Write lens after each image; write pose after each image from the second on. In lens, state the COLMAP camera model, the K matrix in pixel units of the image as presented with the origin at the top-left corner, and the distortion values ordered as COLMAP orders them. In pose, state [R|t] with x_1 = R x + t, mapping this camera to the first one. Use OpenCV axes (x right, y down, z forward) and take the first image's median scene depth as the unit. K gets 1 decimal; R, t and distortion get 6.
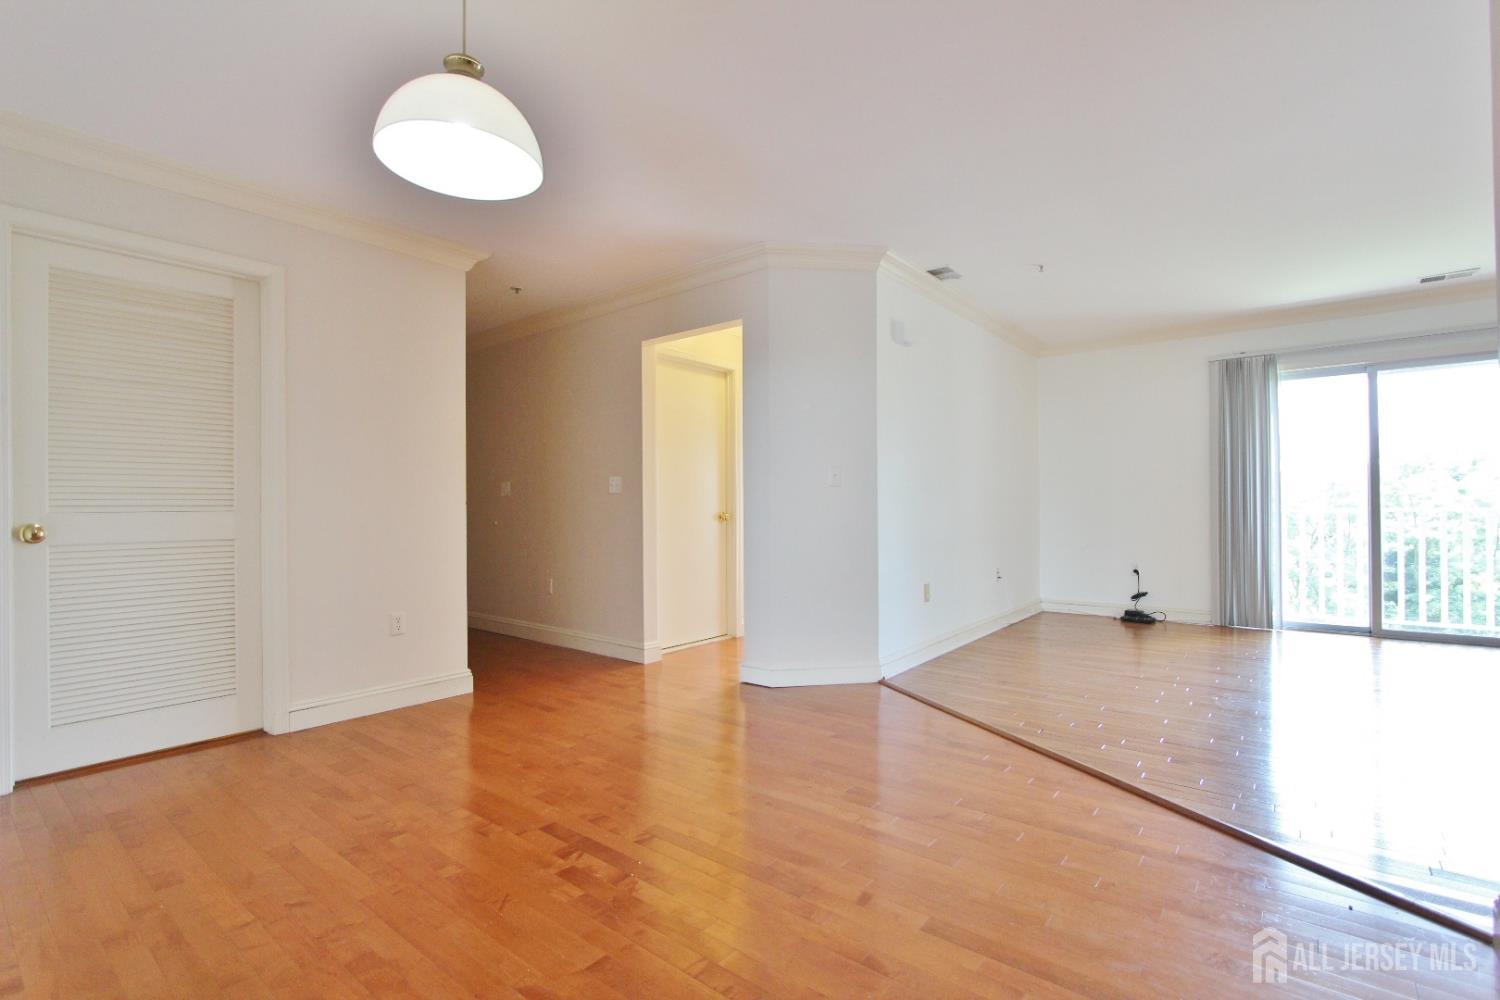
lens RADIAL K [[689.6, 0, 744.5], [0, 689.6, 505.9], [0, 0, 1]] dist [-0.017272, 0.000775]
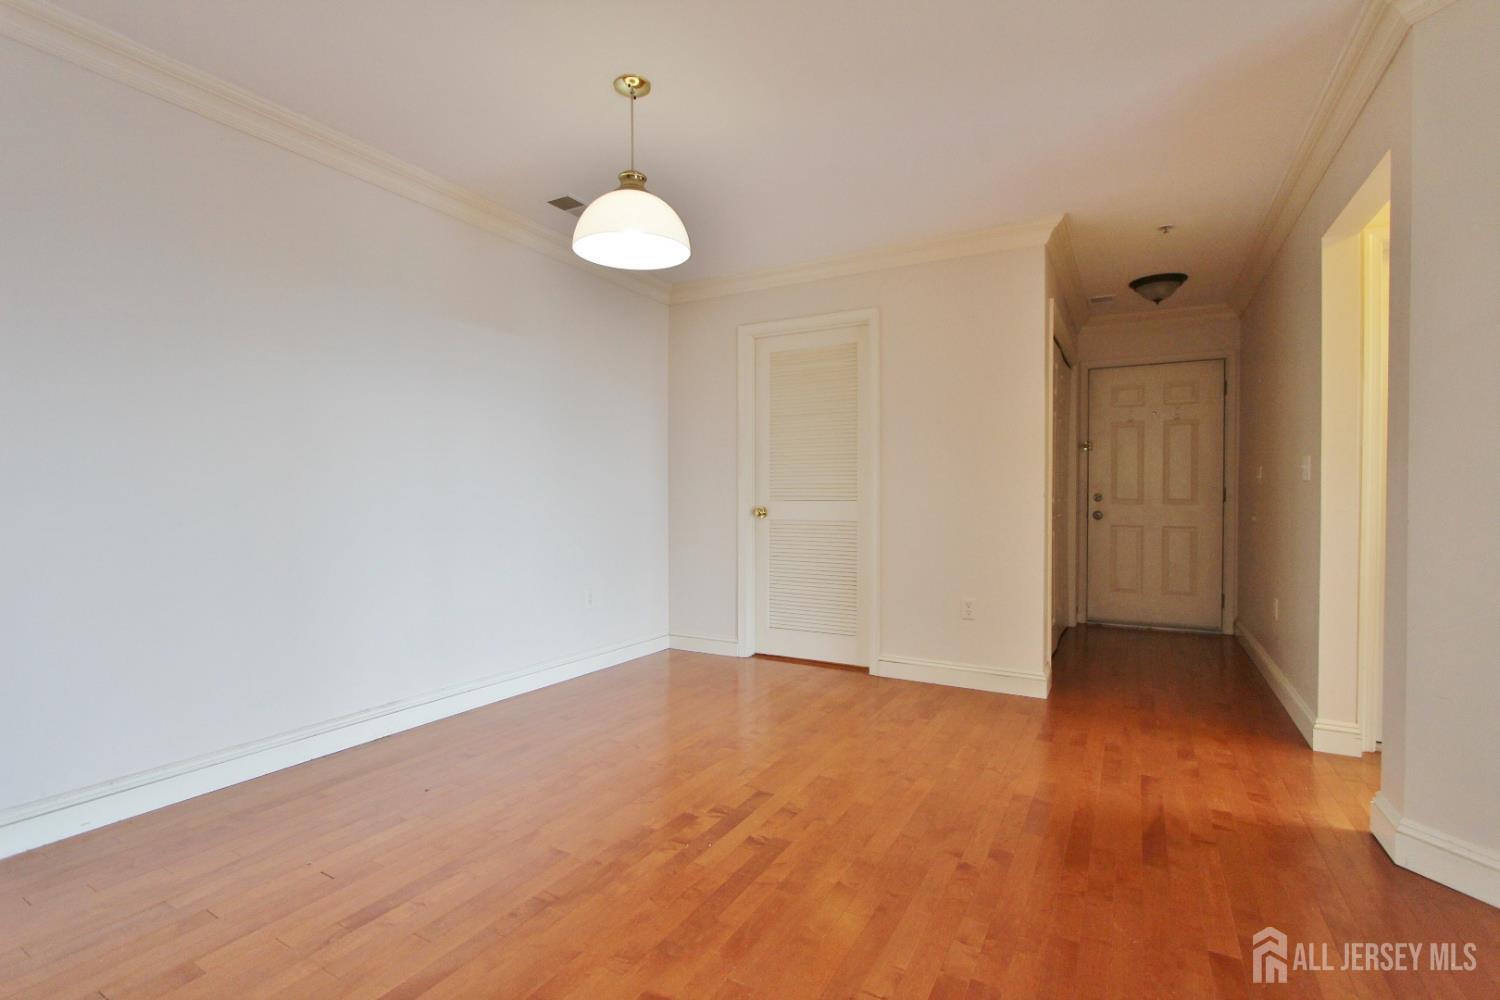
lens RADIAL K [[689.6, 0, 744.5], [0, 689.6, 505.9], [0, 0, 1]] dist [-0.017272, 0.000775]
pose [[0.168751, 0.026050, -0.985314, 0.591476], [-0.000997, 0.999655, 0.026258, -0.018543], [0.985658, -0.003449, 0.168719, 0.588959]]
